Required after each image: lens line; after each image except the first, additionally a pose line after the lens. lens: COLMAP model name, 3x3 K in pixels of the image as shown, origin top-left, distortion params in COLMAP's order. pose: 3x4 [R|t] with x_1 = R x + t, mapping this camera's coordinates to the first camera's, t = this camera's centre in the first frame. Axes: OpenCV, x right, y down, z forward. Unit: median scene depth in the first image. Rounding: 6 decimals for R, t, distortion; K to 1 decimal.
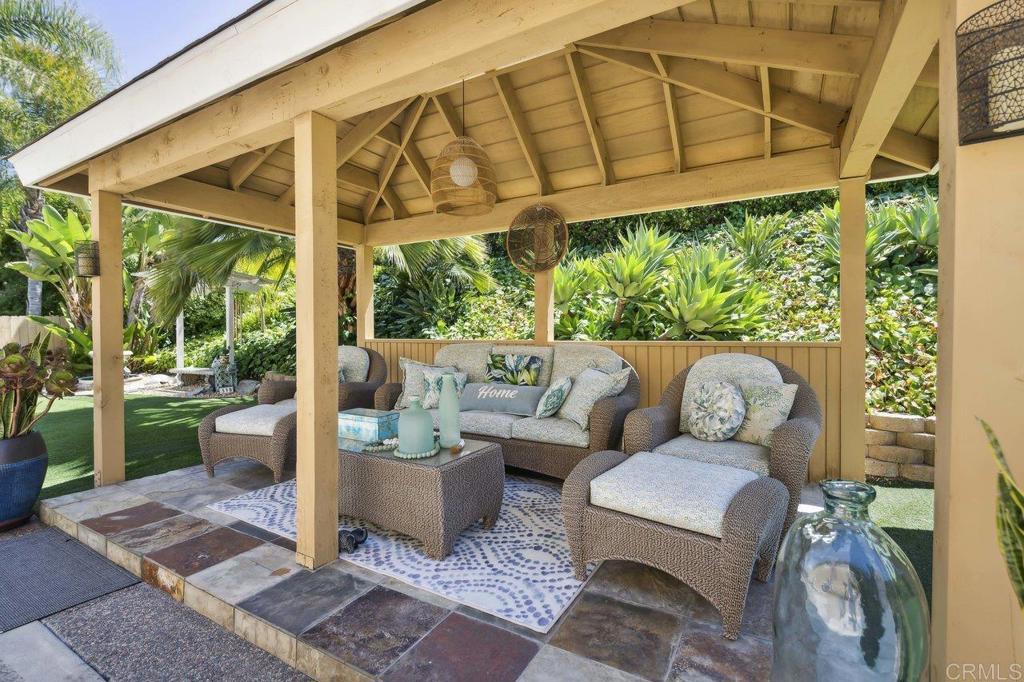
lens RADIAL K [[471.1, 0, 512.0], [0, 471.1, 341.0], [0, 0, 1]] dist [-0.003012, -0.000510]
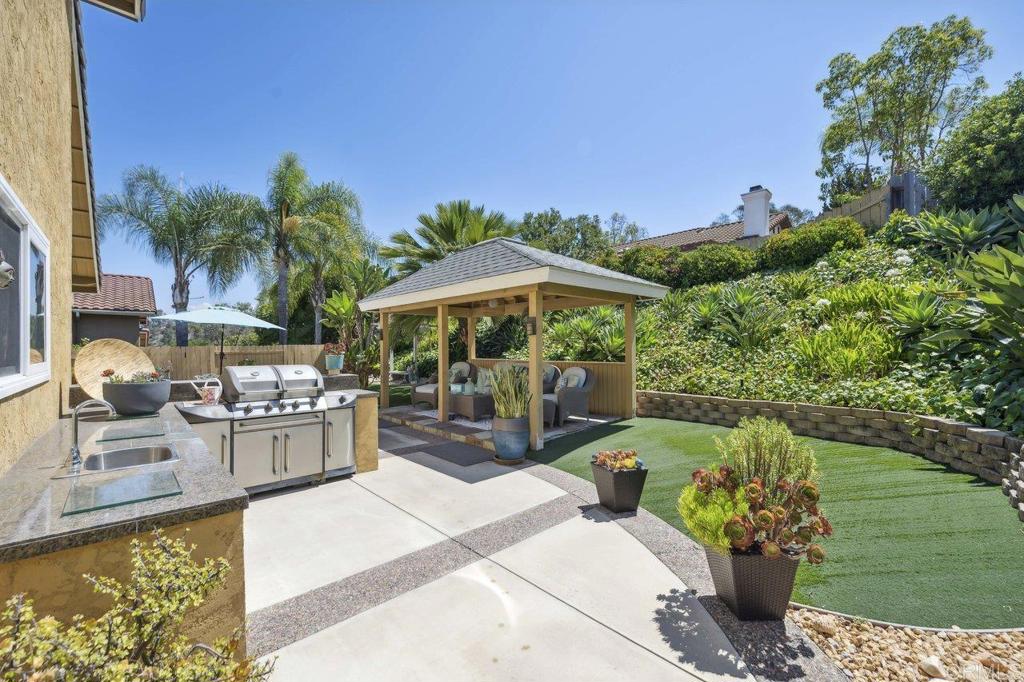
lens RADIAL K [[411.0, 0, 512.0], [0, 411.0, 341.0], [0, 0, 1]] dist [-0.013920, -0.000420]
pose [[0.957731, -0.009254, -0.287515, 0.340733], [0.001894, 0.999664, -0.025867, -0.029019], [0.287658, 0.024229, 0.957427, -0.639564]]
